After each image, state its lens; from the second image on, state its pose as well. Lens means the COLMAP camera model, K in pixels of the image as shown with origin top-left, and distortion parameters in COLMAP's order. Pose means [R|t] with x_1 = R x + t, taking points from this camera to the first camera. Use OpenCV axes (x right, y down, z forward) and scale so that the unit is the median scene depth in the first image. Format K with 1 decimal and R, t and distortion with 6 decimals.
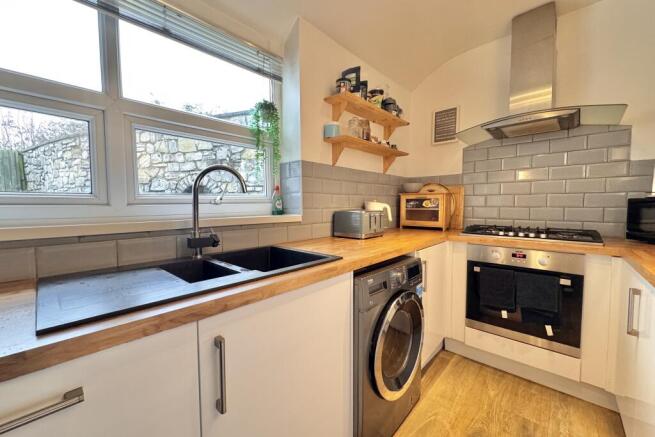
lens RADIAL K [[262.4, 0, 327.5], [0, 262.4, 219.6], [0, 0, 1]] dist [0.003212, 0.000261]
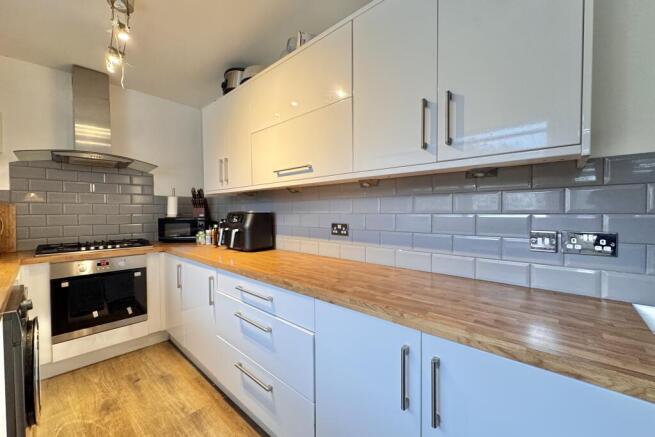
lens RADIAL K [[262.4, 0, 327.6], [0, 262.4, 217.2], [0, 0, 1]] dist [0.003212, 0.000261]
pose [[0.010182, -0.014314, 0.999846, -0.535287], [0.064287, 0.997838, 0.013631, -0.036545], [-0.997880, 0.064138, 0.011080, -0.120417]]
